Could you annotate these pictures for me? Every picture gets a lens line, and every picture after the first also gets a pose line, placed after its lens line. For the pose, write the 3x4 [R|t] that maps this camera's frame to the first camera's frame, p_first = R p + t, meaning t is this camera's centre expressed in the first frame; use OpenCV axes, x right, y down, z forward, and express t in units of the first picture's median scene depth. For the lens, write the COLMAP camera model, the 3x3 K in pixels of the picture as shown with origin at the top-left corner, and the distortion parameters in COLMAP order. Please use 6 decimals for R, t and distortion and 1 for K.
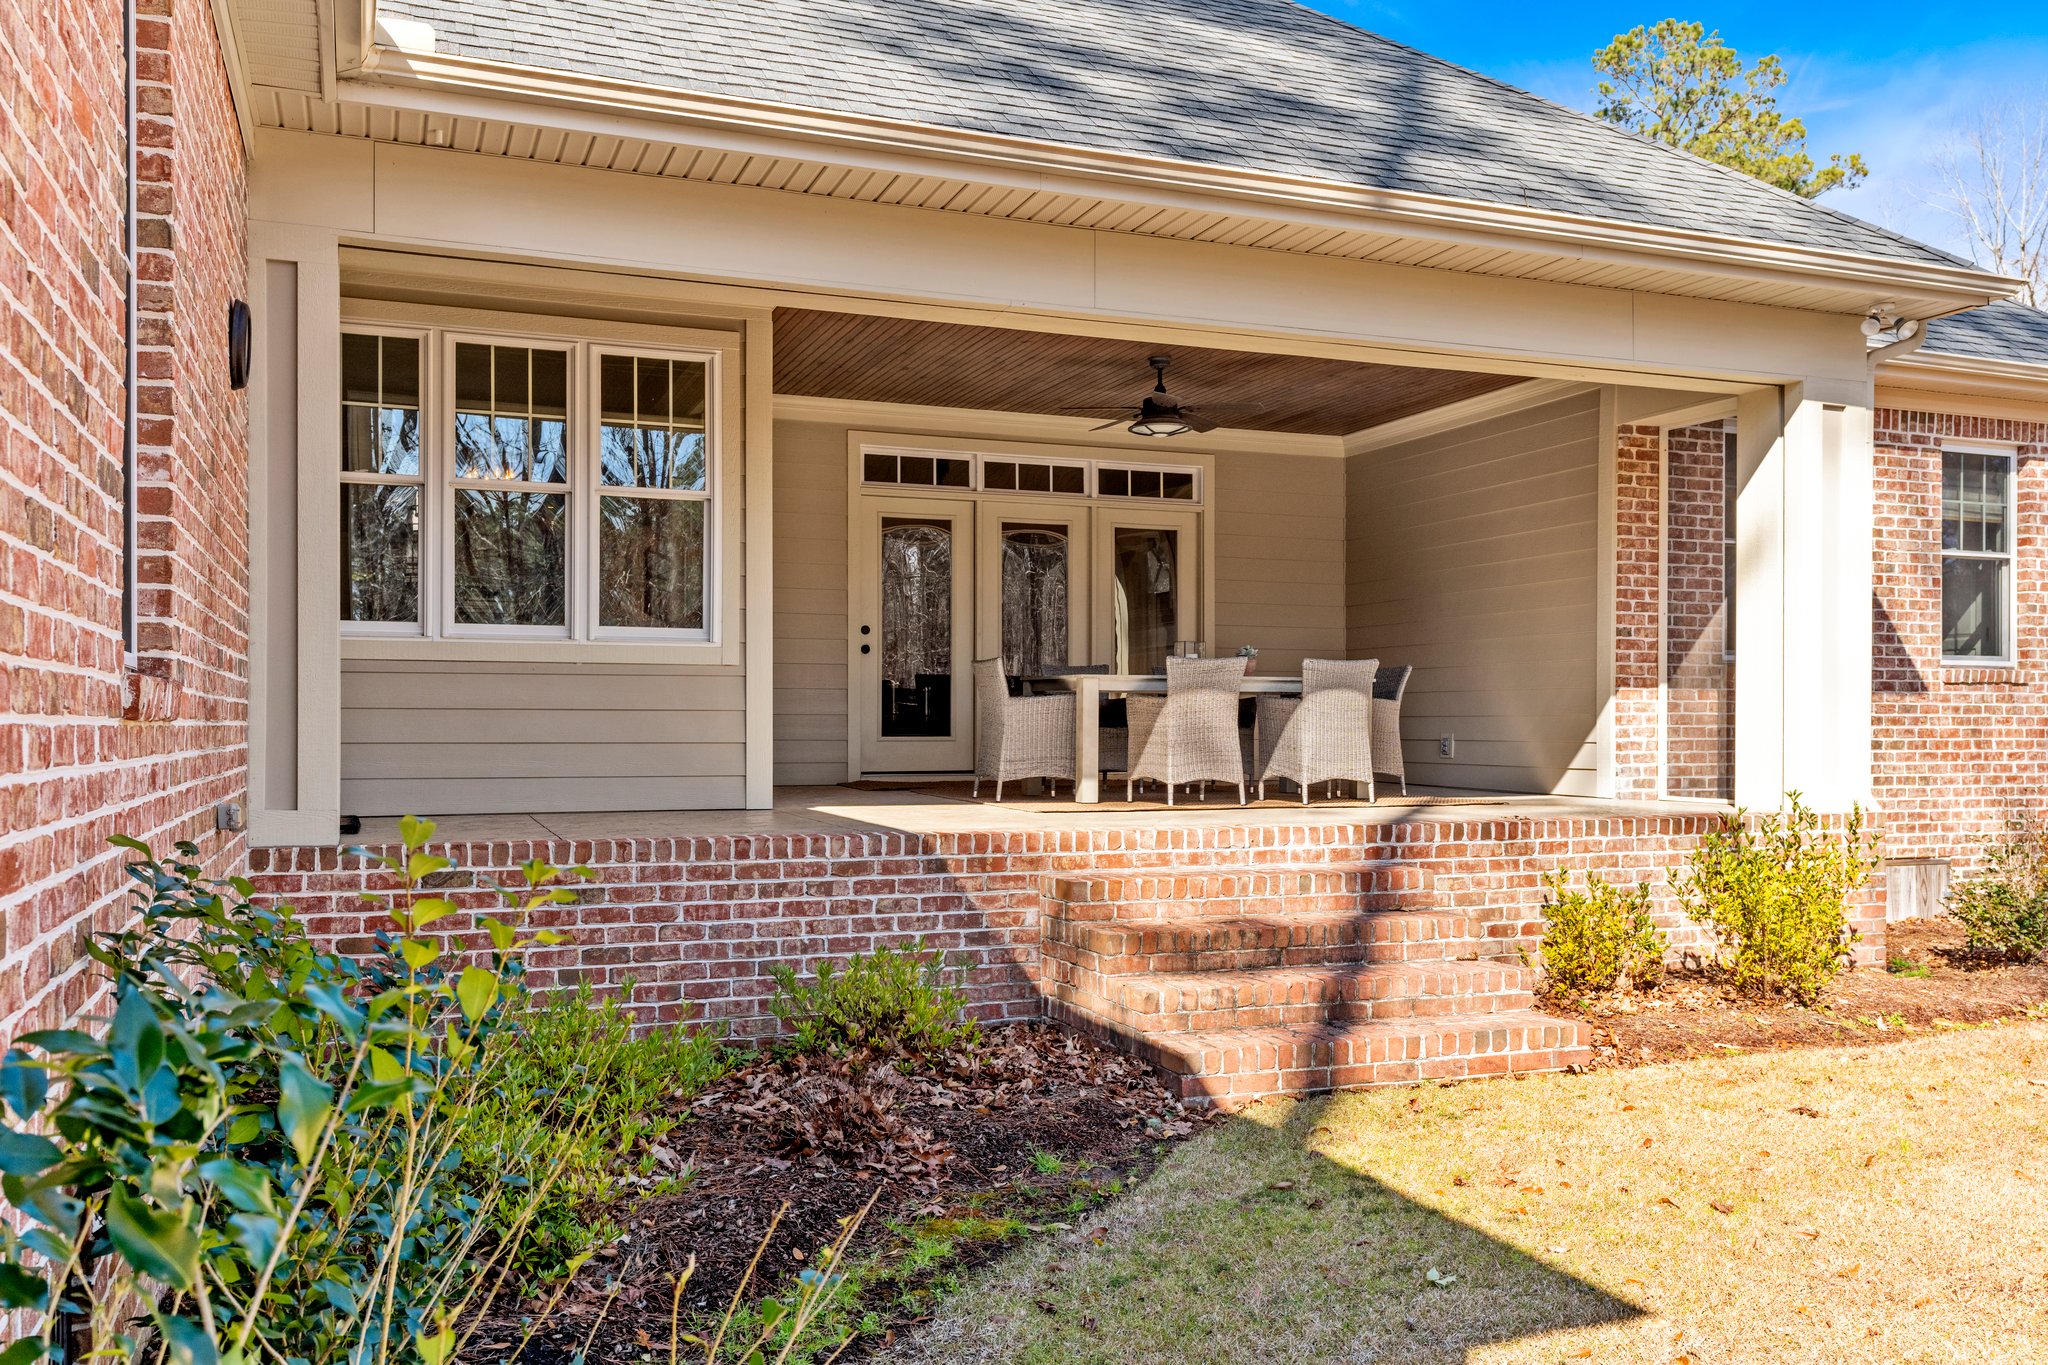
lens RADIAL K [[1677.5, 0, 1021.2], [0, 1677.5, 734.0], [0, 0, 1]] dist [-0.000868, -0.002631]
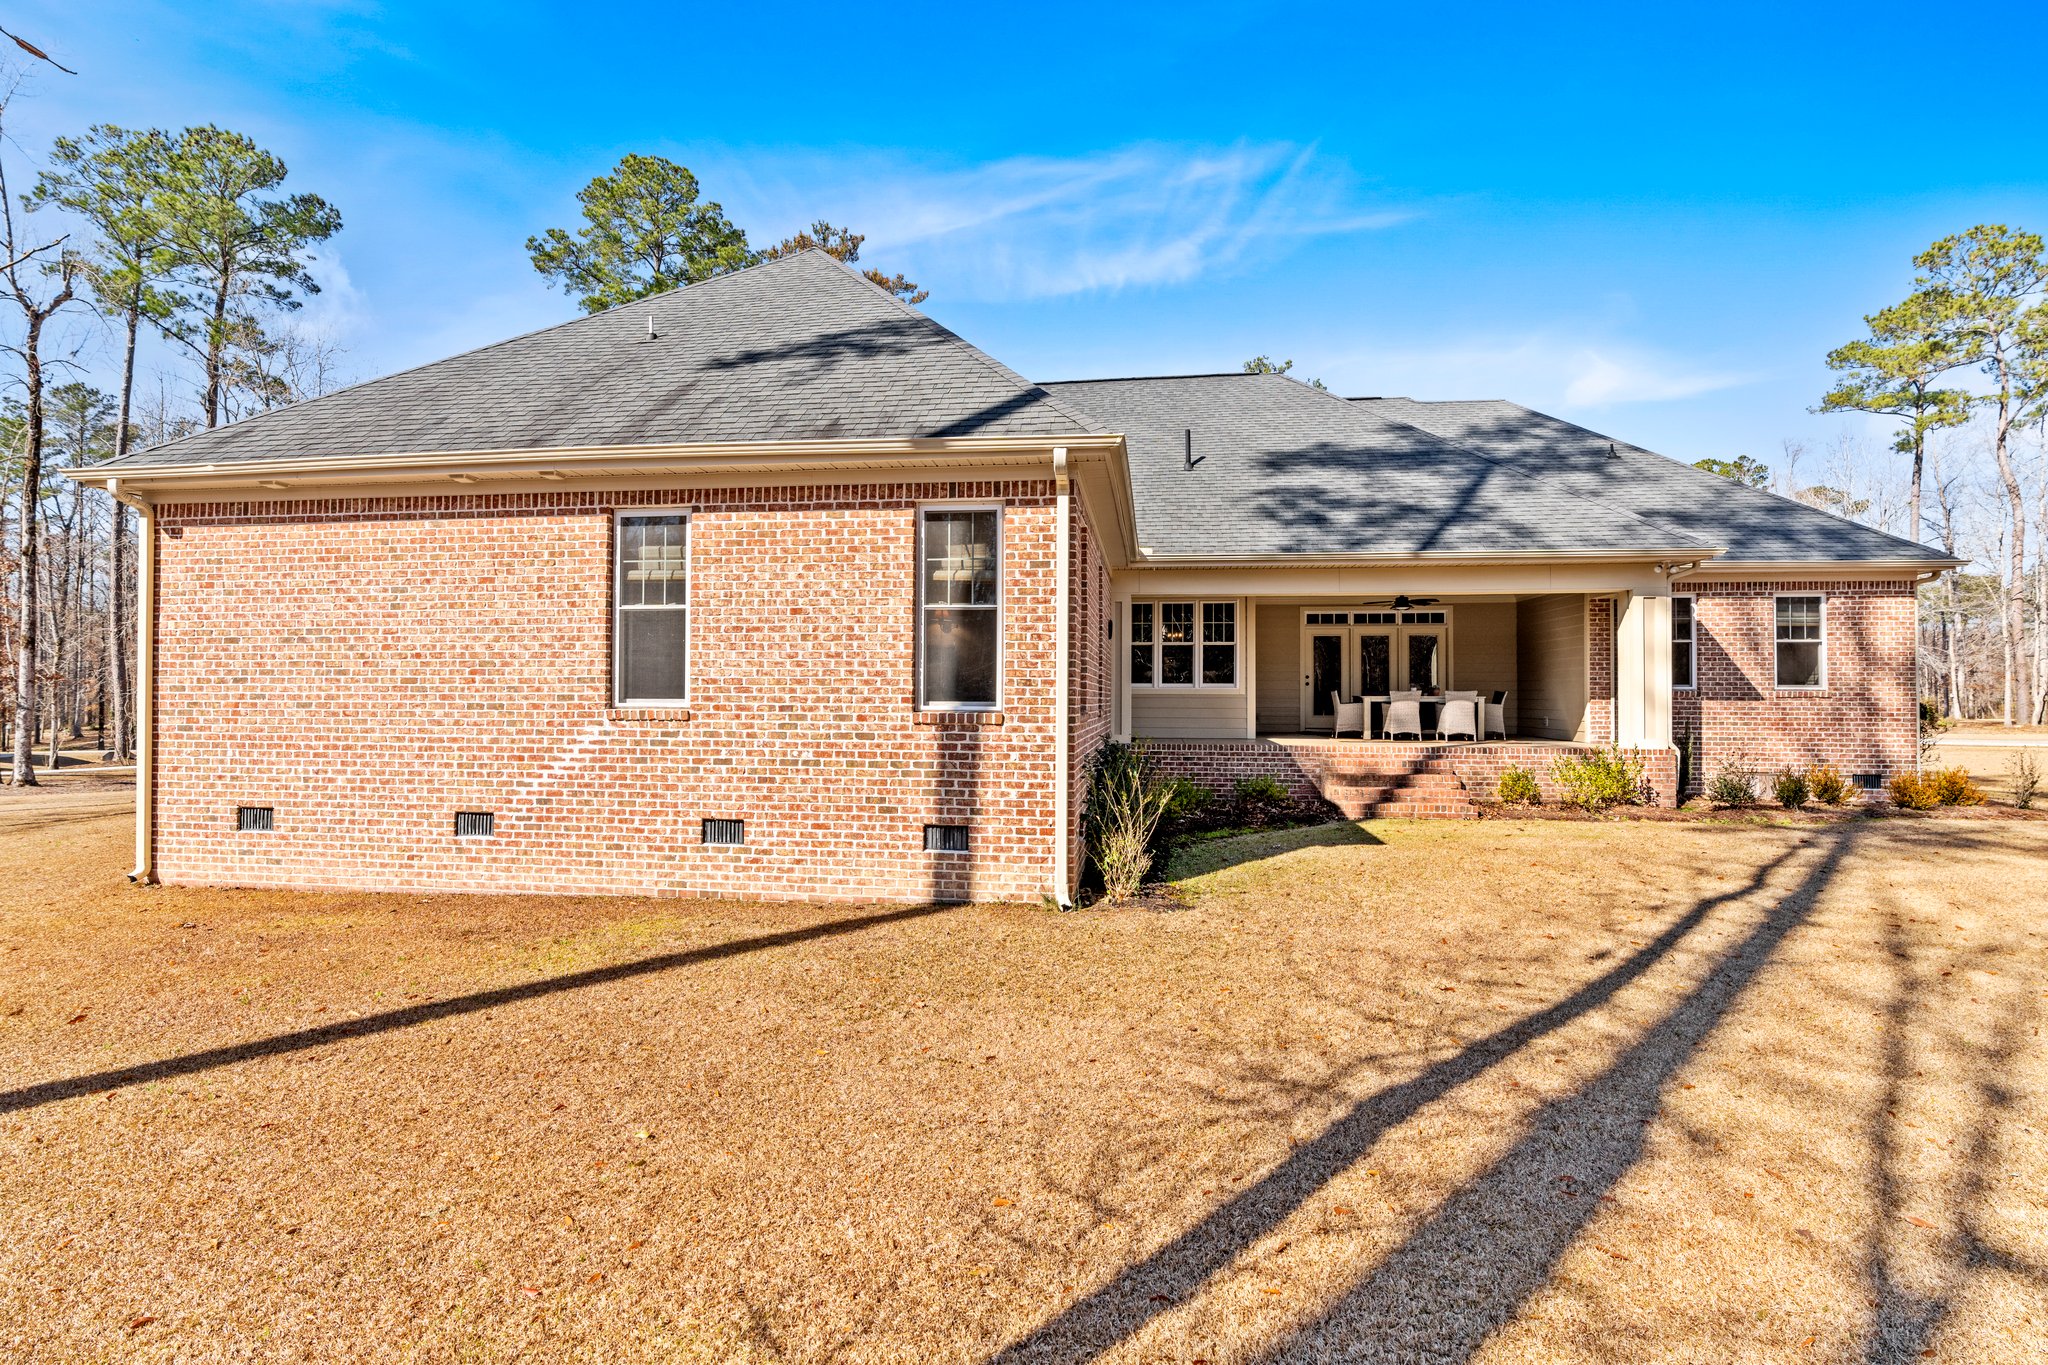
lens RADIAL K [[983.9, 0, 1038.2], [0, 983.9, 677.0], [0, 0, 1]] dist [0.006737, 0.000719]
pose [[0.886189, -0.007679, -0.463261, 0.324084], [-0.004741, 0.999660, -0.025639, -0.021915], [0.463300, 0.024917, 0.885851, -0.790842]]
